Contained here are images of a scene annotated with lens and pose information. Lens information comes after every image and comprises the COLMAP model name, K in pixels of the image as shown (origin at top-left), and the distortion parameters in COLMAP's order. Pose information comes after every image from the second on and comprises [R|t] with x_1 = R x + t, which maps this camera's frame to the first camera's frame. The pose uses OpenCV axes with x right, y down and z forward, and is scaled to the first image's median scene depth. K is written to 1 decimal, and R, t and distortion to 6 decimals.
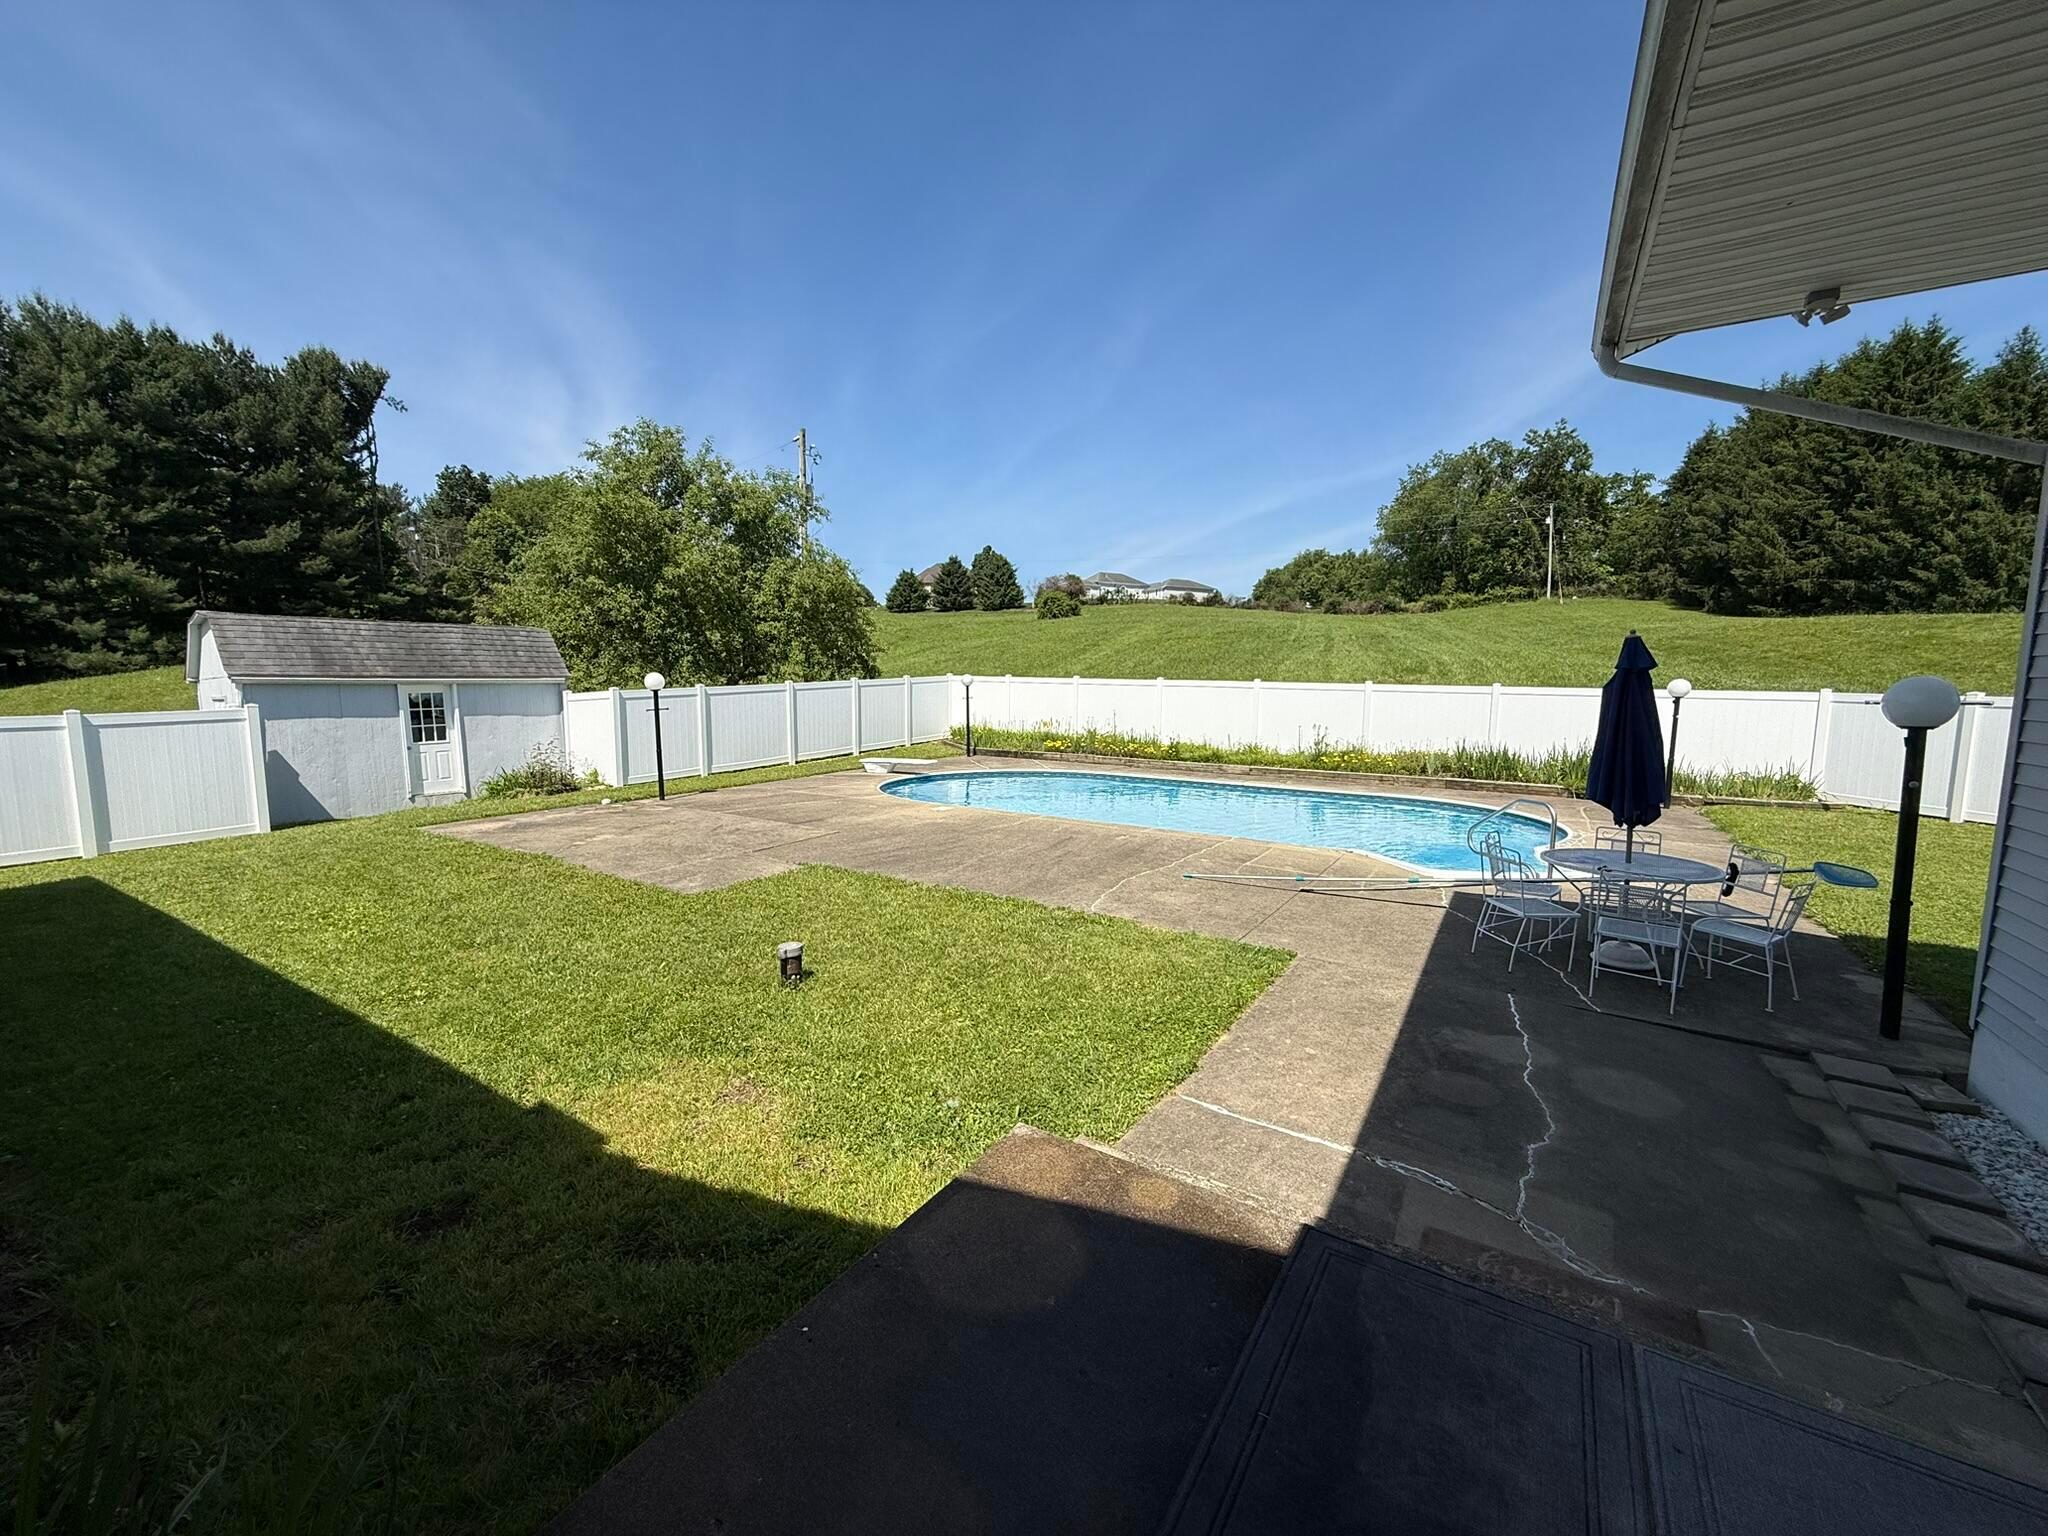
lens RADIAL K [[816.6, 0, 1023.1], [0, 816.6, 764.4], [0, 0, 1]] dist [-0.000549, 0.000088]
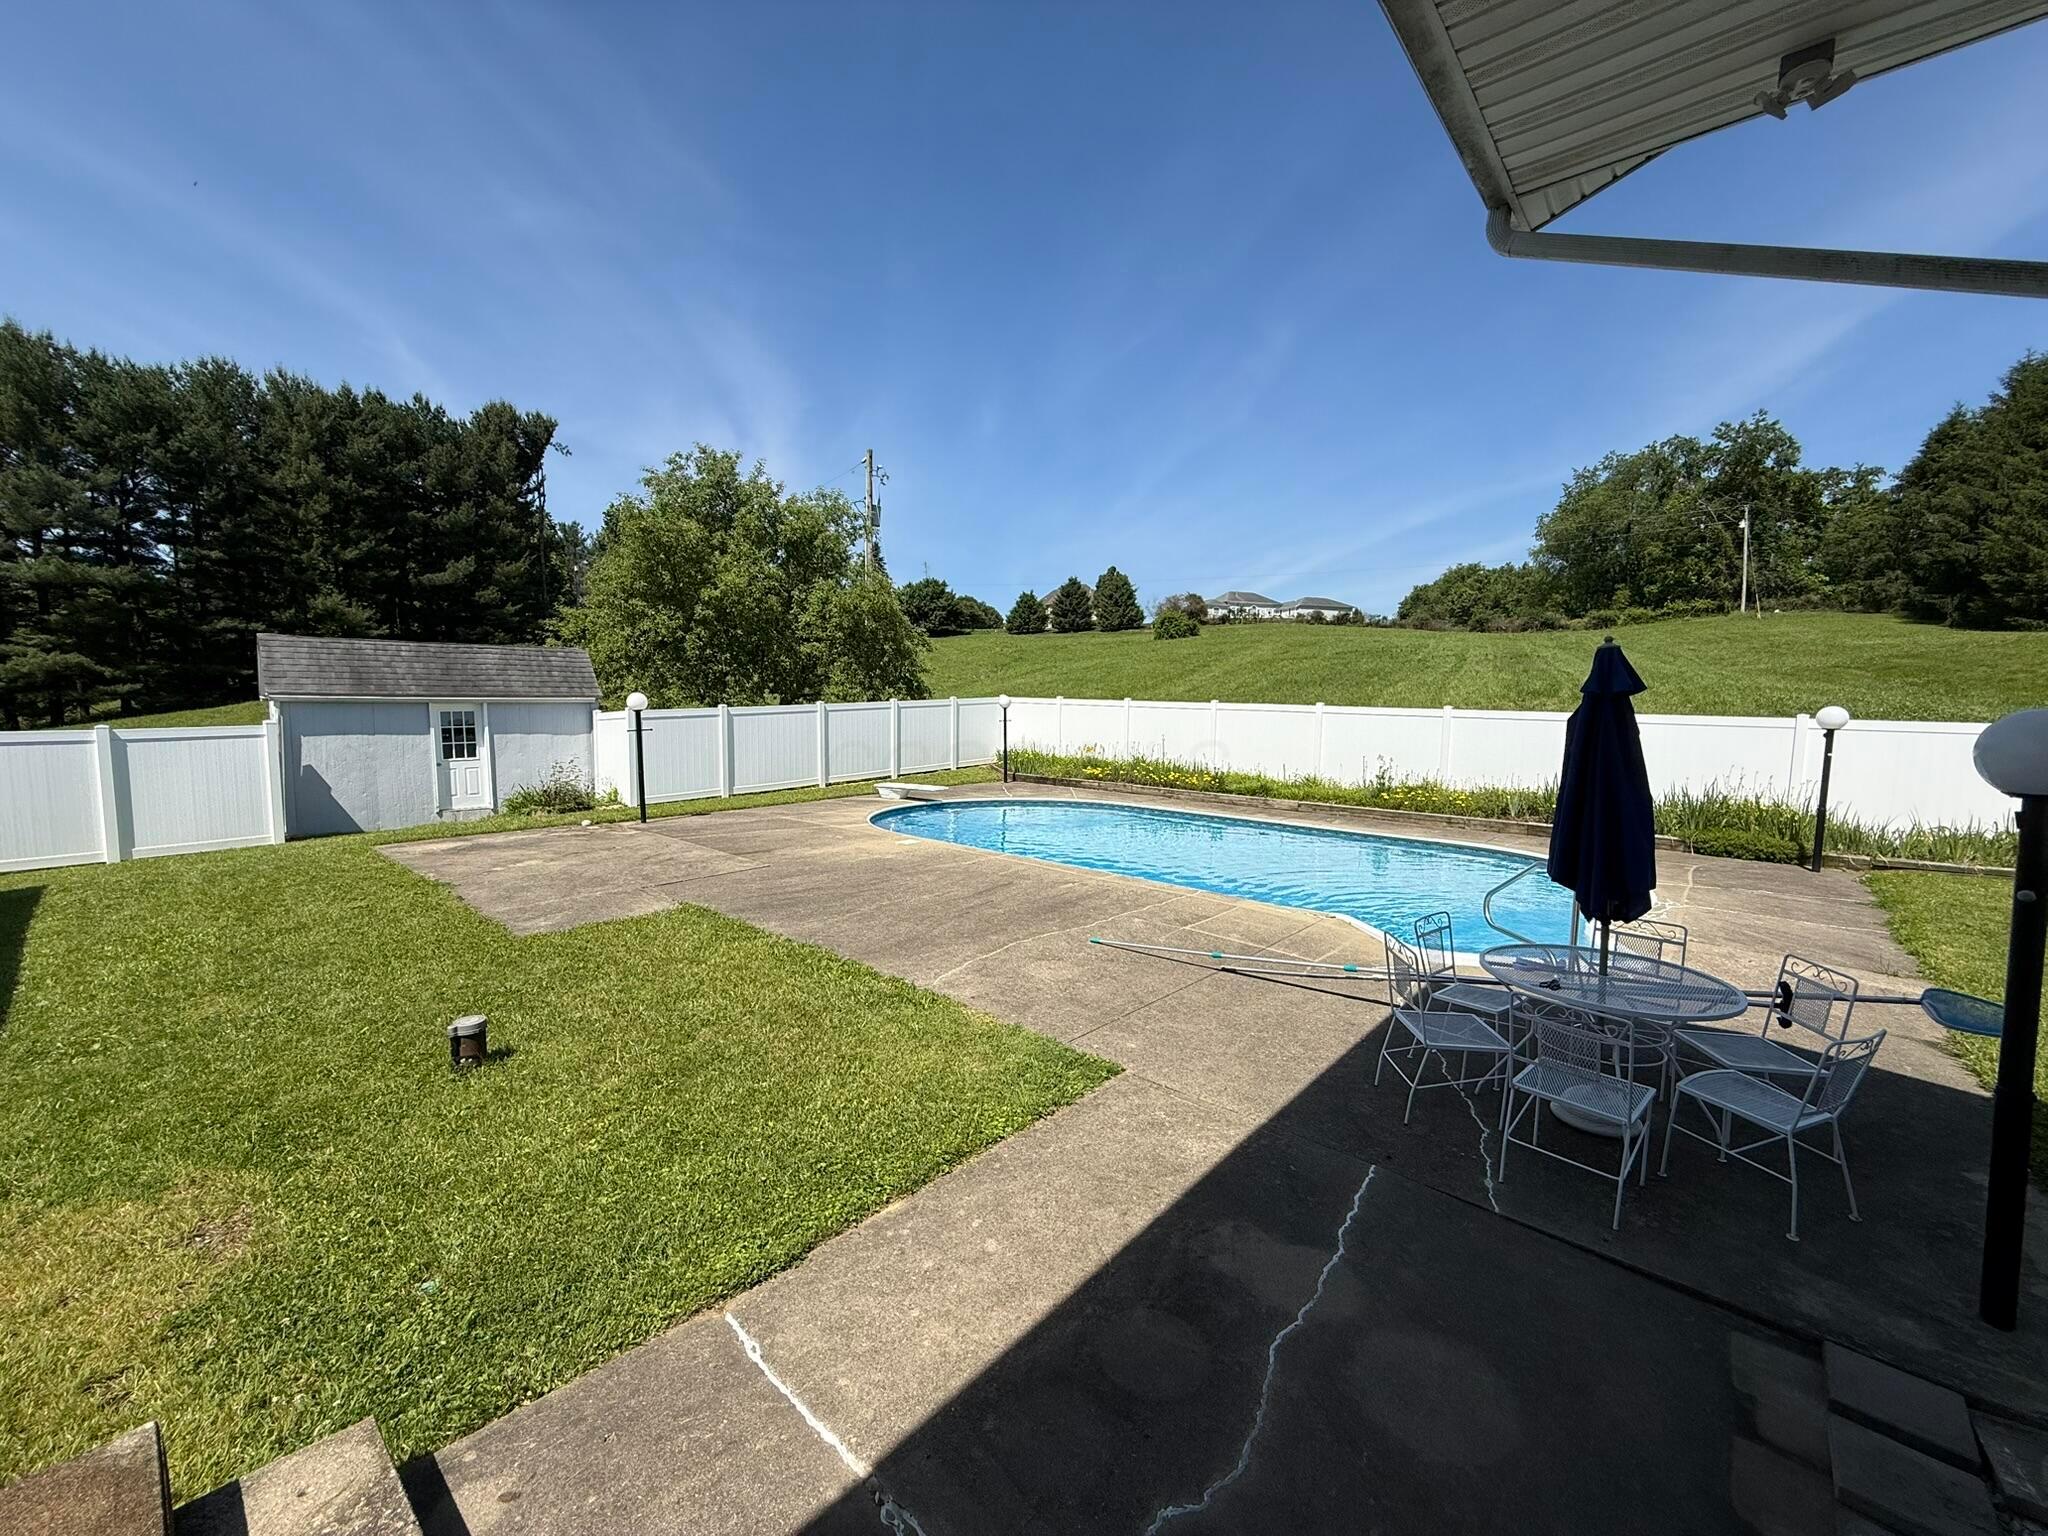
lens RADIAL K [[816.6, 0, 1024.8], [0, 816.6, 765.0], [0, 0, 1]] dist [-0.000549, 0.000088]
pose [[0.987004, 0.018292, -0.159651, 0.120539], [-0.022260, 0.999485, -0.023103, -0.009568], [0.159146, 0.026356, 0.986903, 0.078712]]
